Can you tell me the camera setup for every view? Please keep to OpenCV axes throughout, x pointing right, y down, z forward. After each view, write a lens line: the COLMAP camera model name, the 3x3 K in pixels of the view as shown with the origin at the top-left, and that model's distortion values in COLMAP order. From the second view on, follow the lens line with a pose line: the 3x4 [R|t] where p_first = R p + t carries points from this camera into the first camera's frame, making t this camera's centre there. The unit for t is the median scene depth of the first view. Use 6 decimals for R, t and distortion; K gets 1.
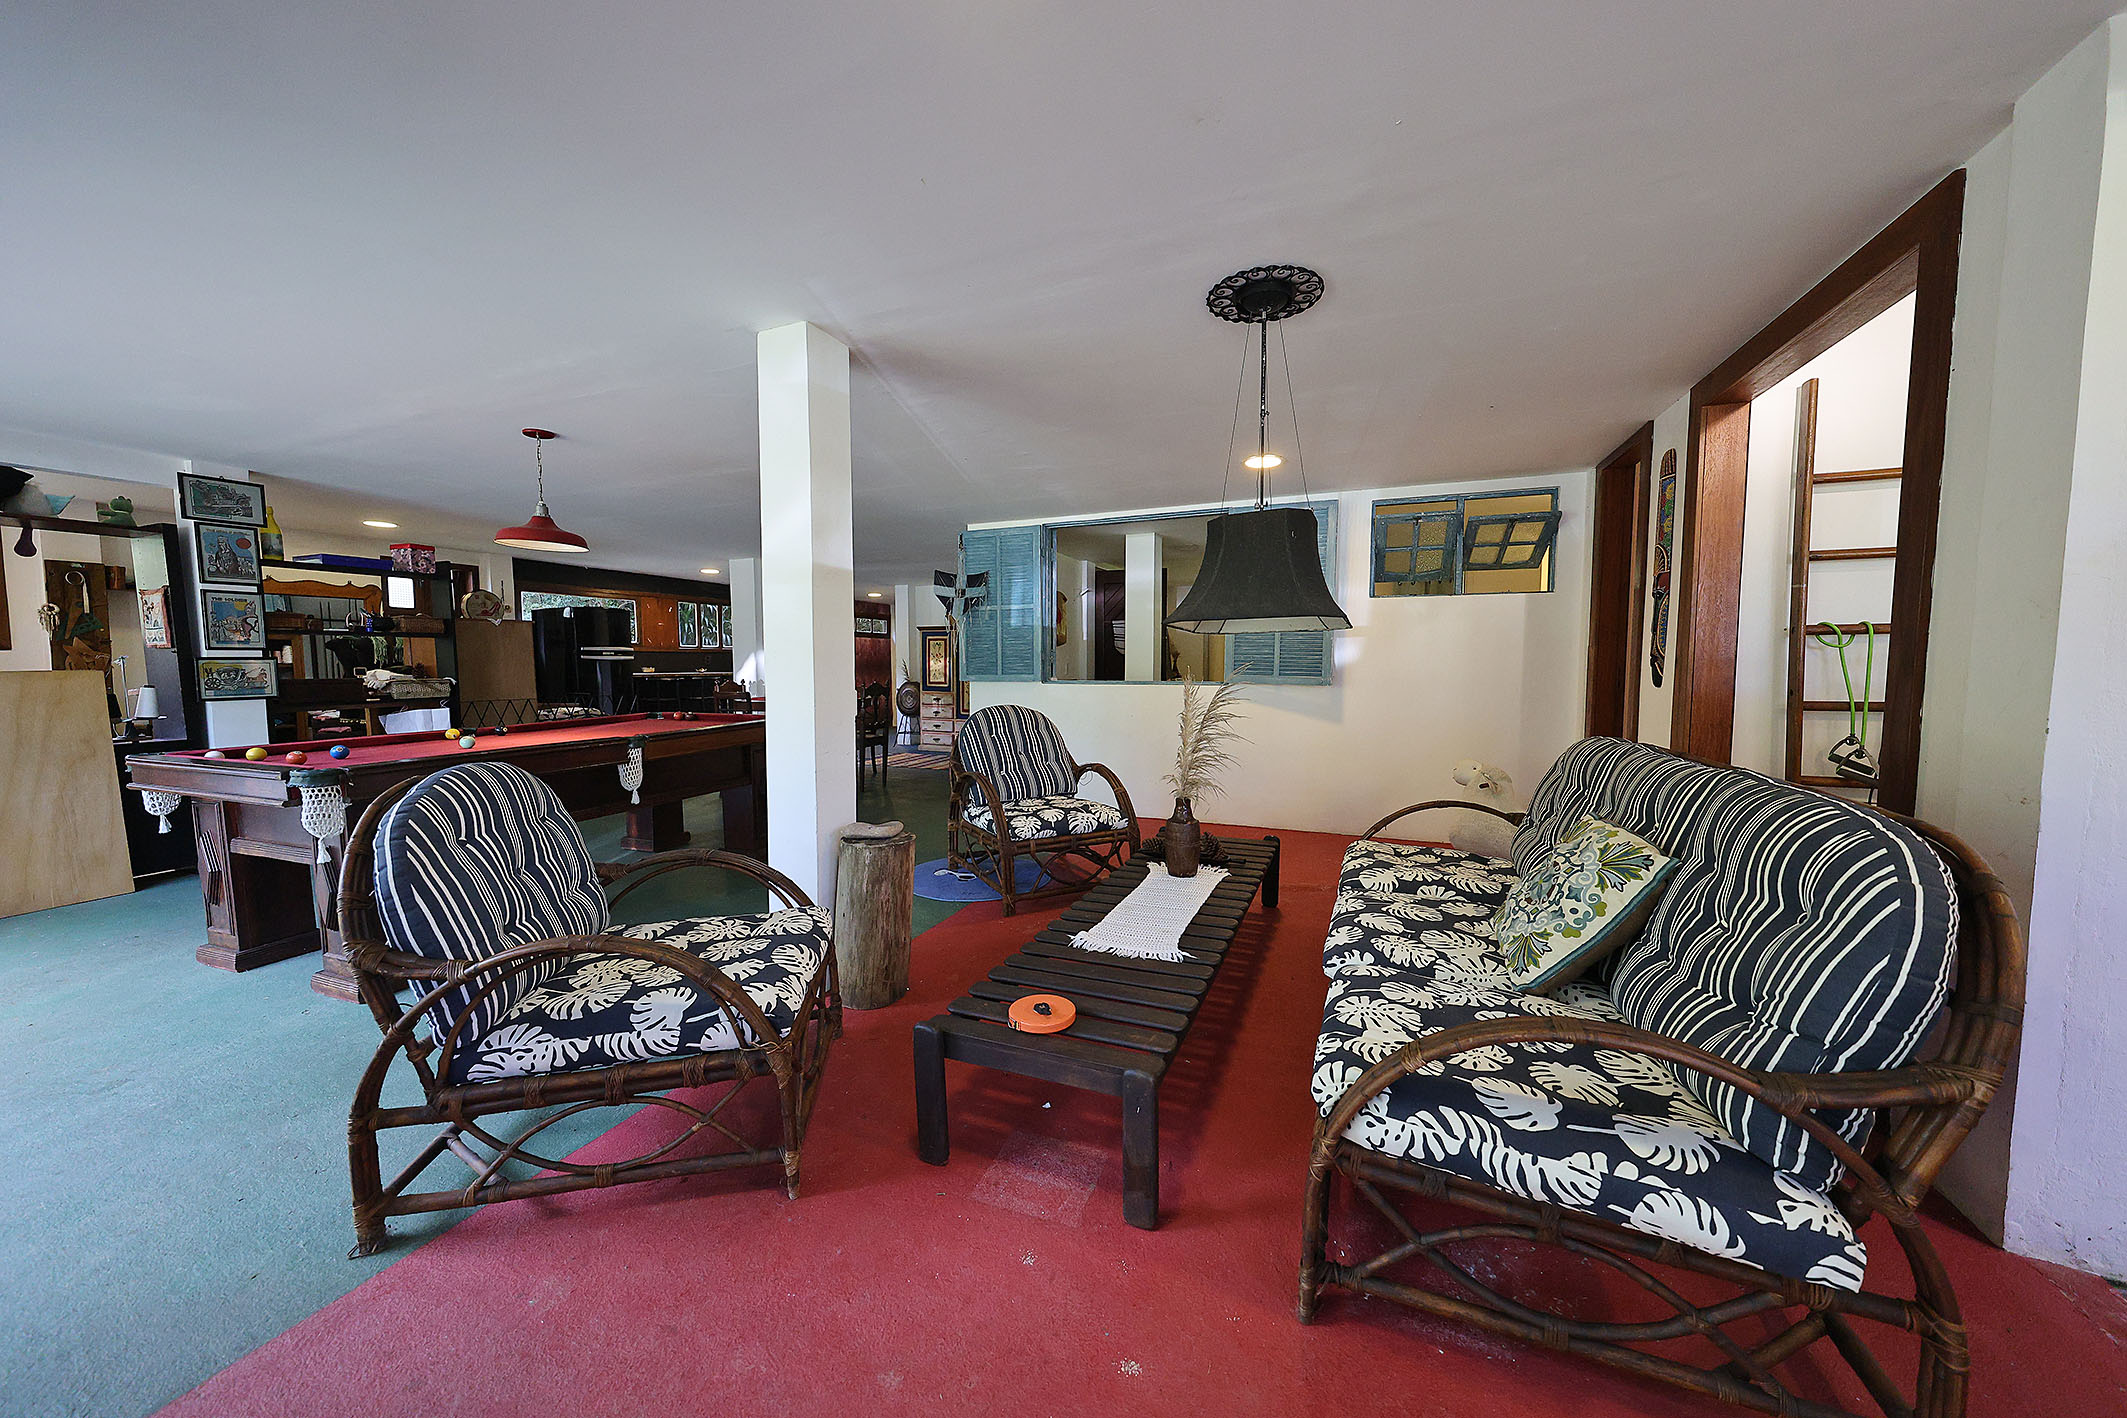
lens RADIAL K [[740.4, 0, 1063.5], [0, 740.4, 709.0], [0, 0, 1]] dist [0.000107, -0.000188]
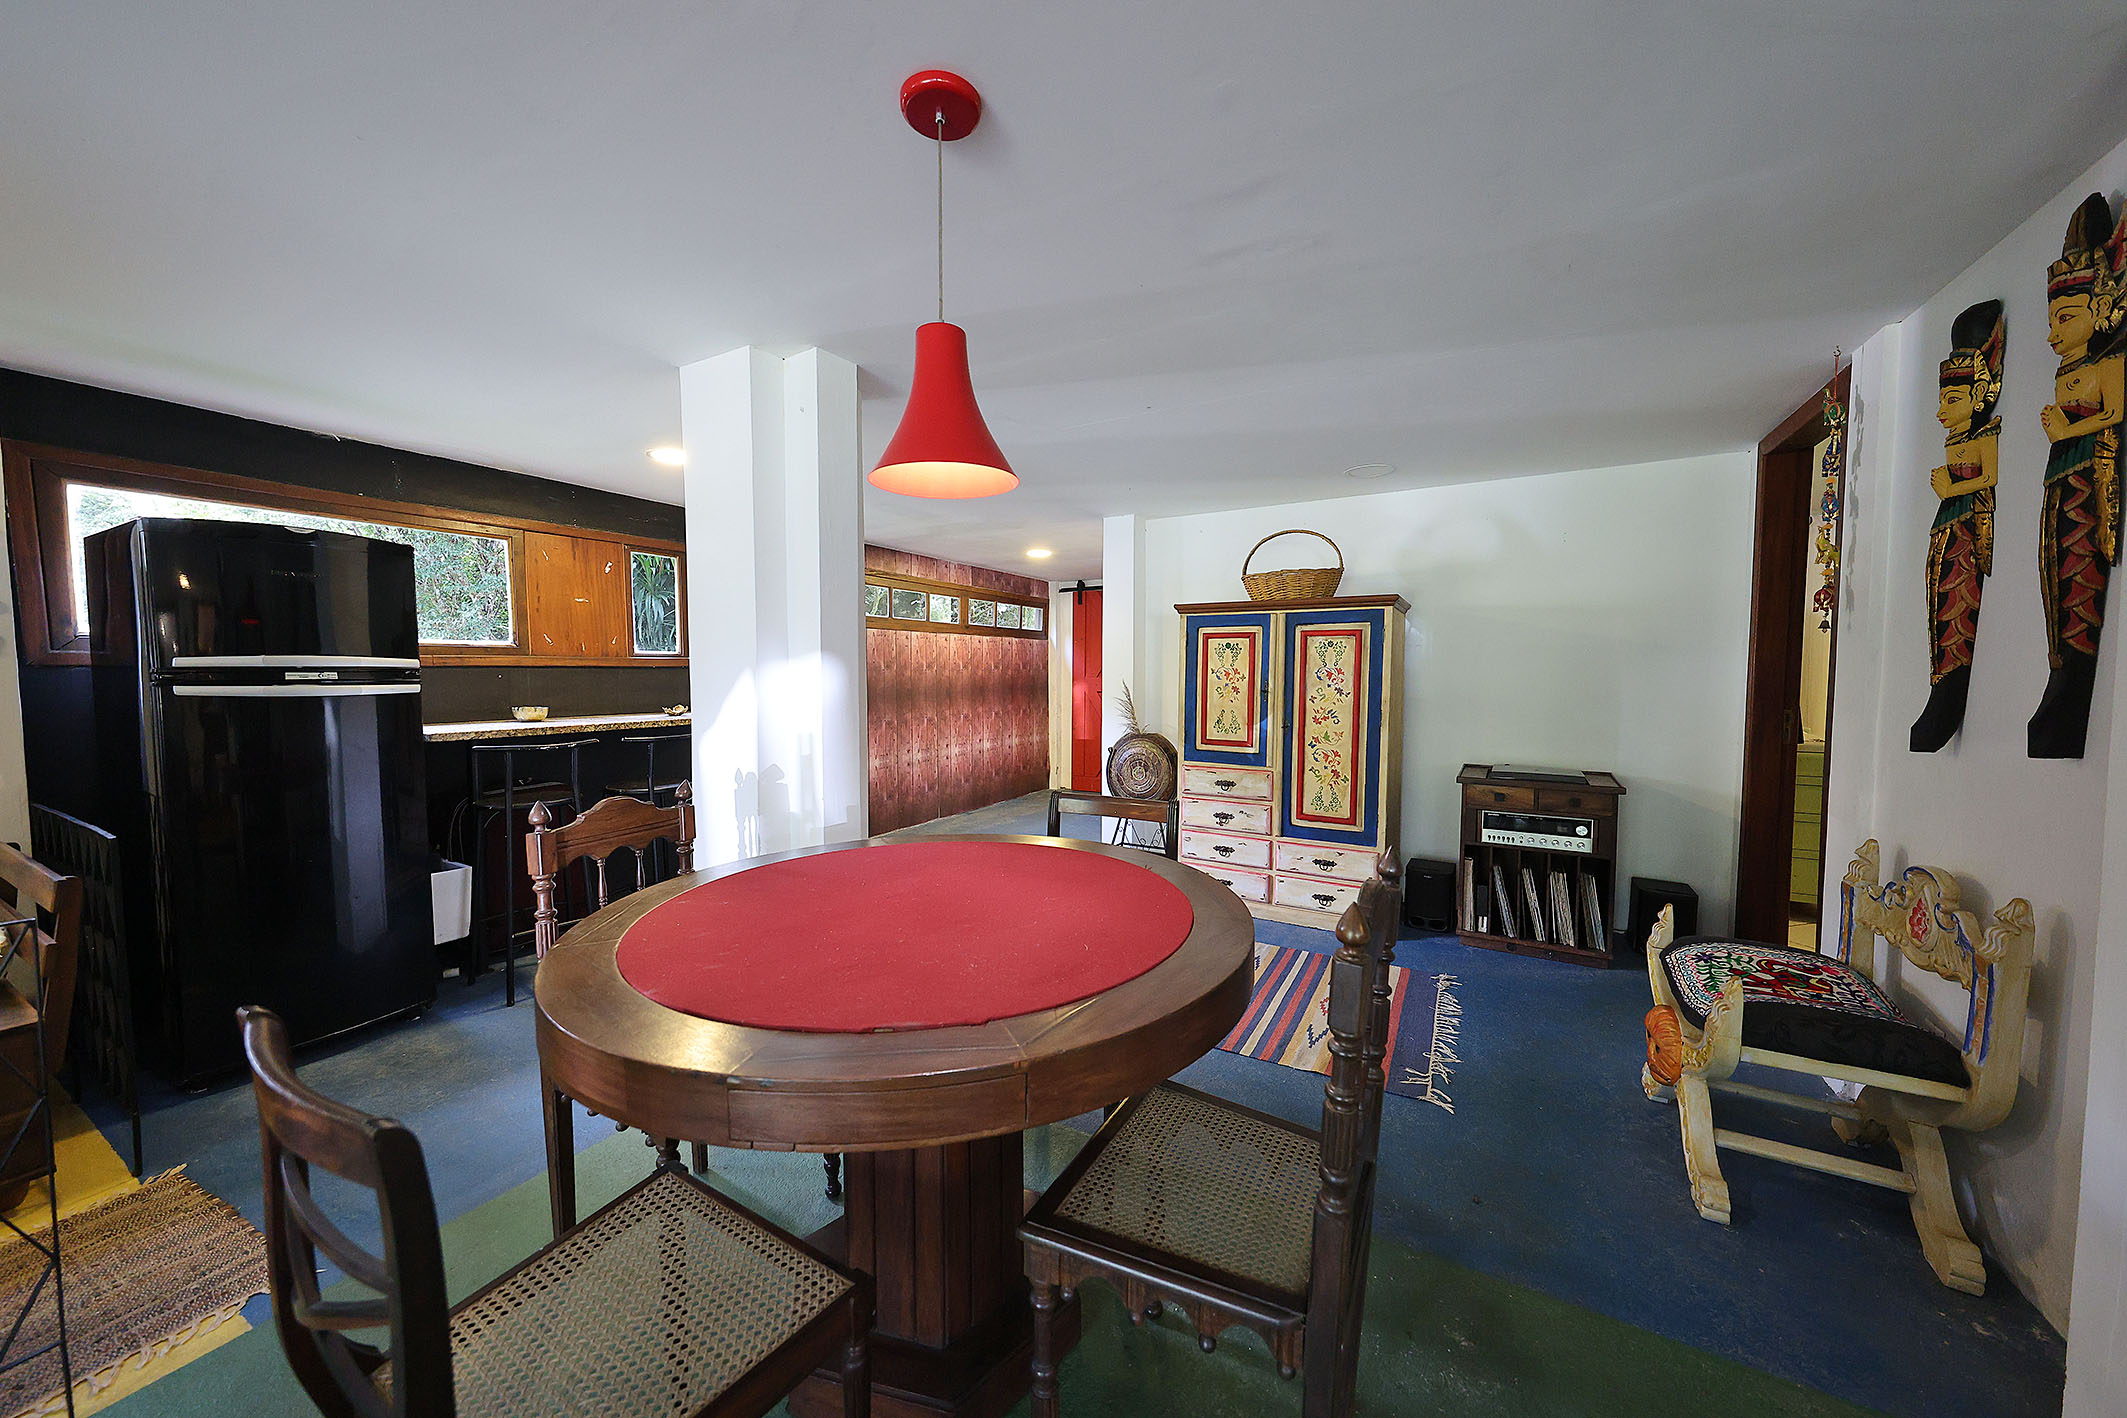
lens RADIAL K [[740.4, 0, 1063.5], [0, 740.4, 709.0], [0, 0, 1]] dist [0.000107, -0.000188]
pose [[0.991948, 0.008028, -0.126389, -0.218651], [-0.008848, 0.999943, -0.005924, -0.053361], [0.126335, 0.006994, 0.991963, 0.620013]]
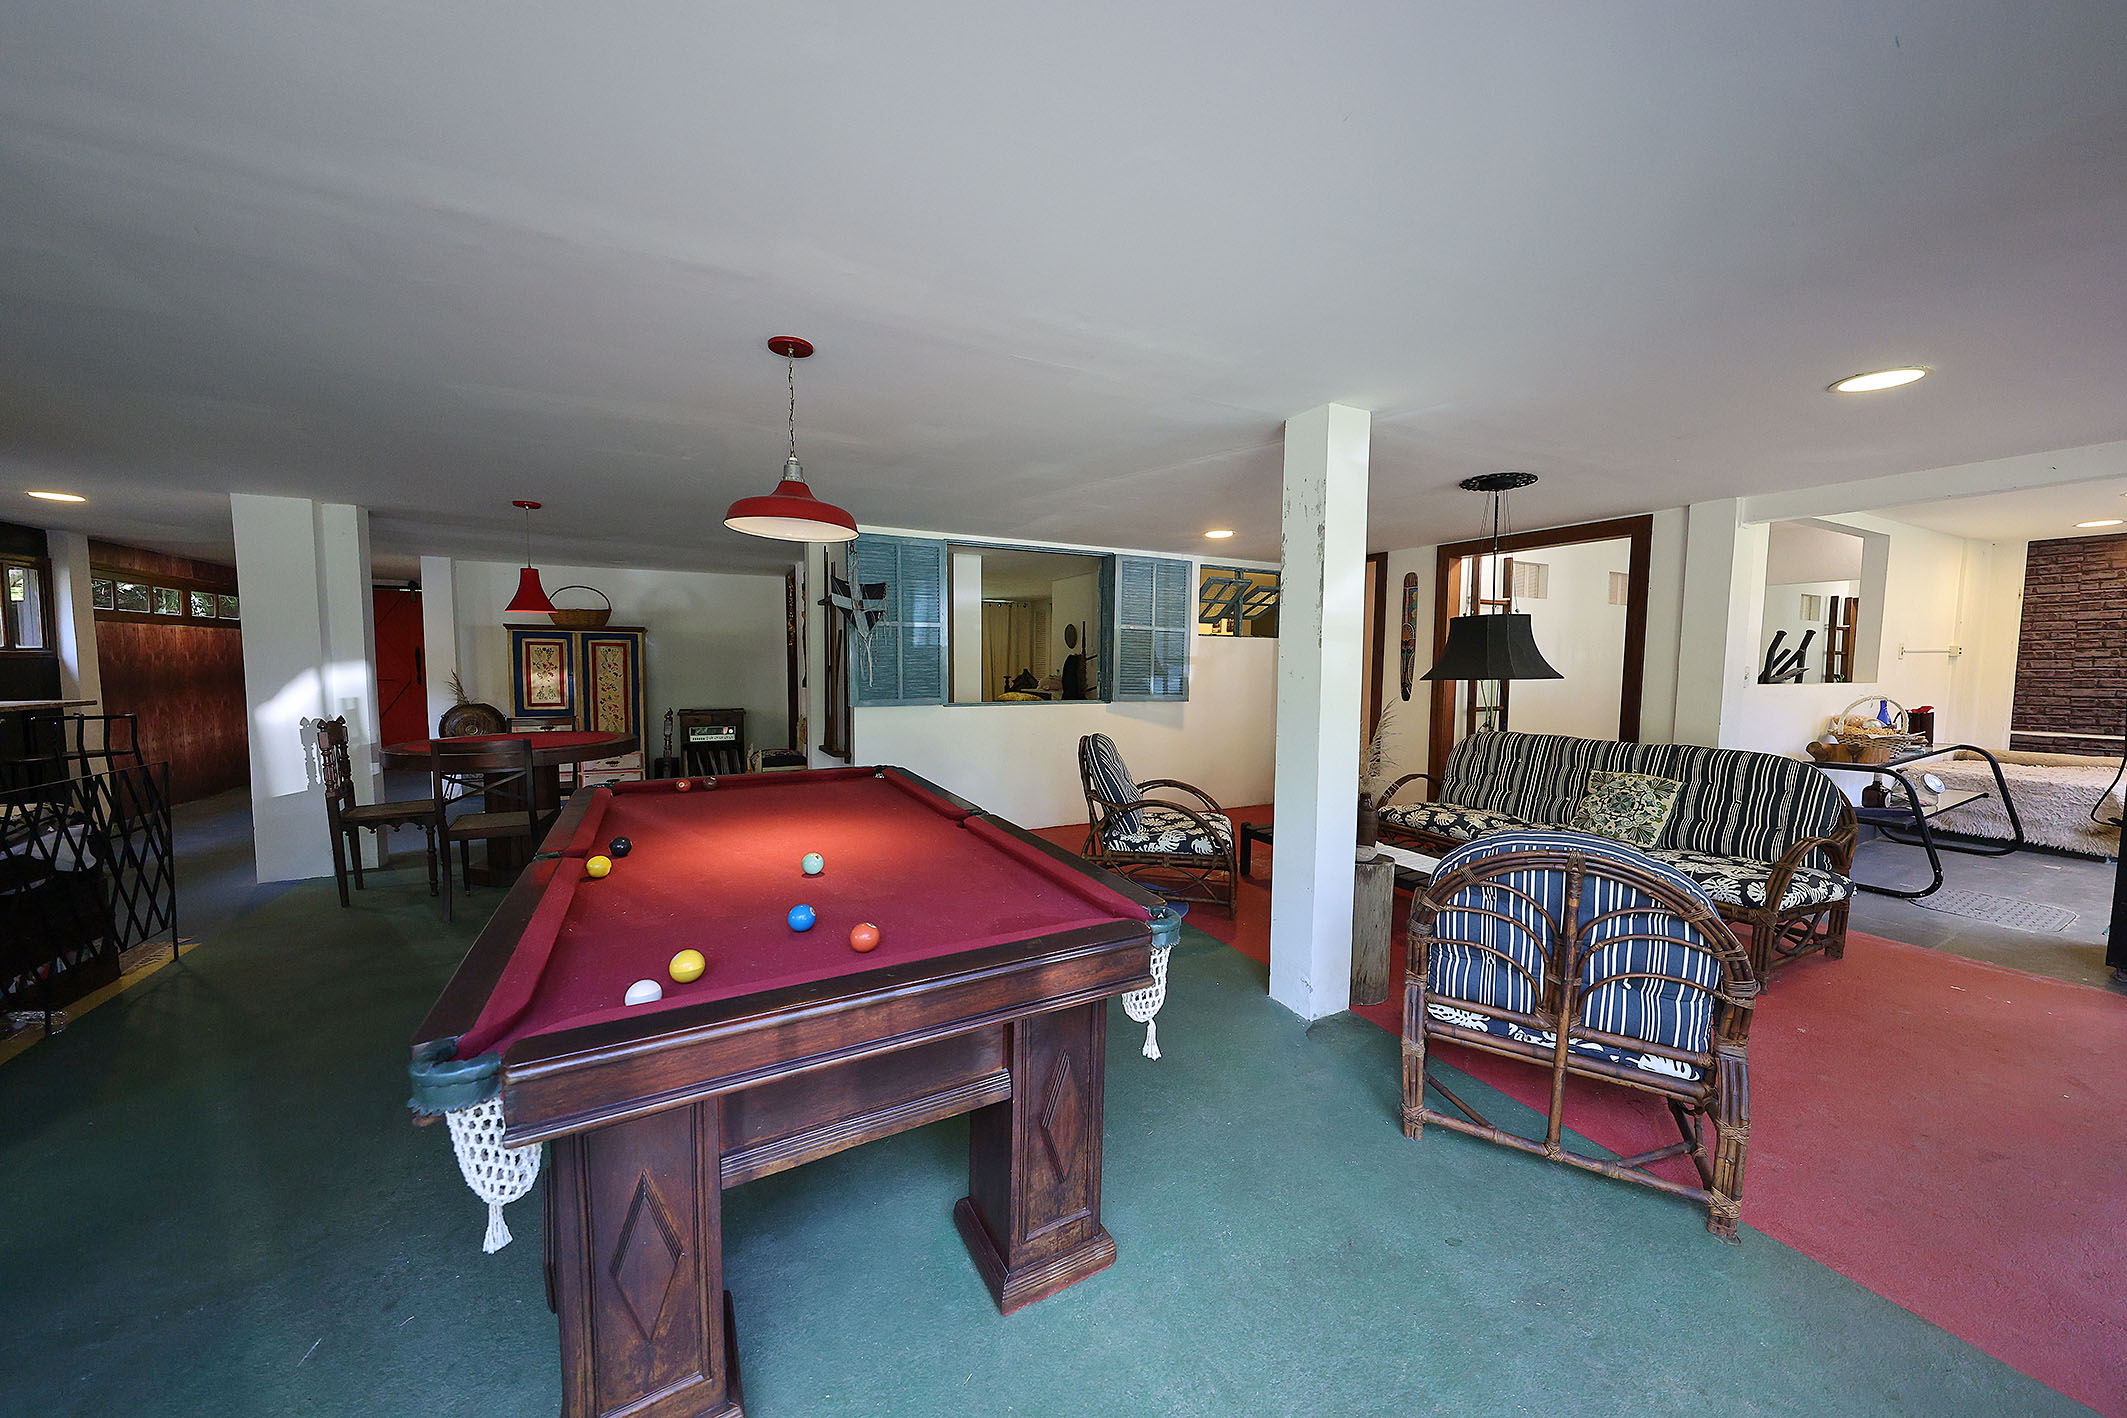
lens RADIAL K [[740.4, 0, 1063.5], [0, 740.4, 709.0], [0, 0, 1]] dist [0.000107, -0.000188]
pose [[0.639004, -0.042964, 0.768003, -0.418603], [0.038297, 0.998978, 0.024021, -0.031102], [-0.768249, 0.014063, 0.639996, 0.177702]]
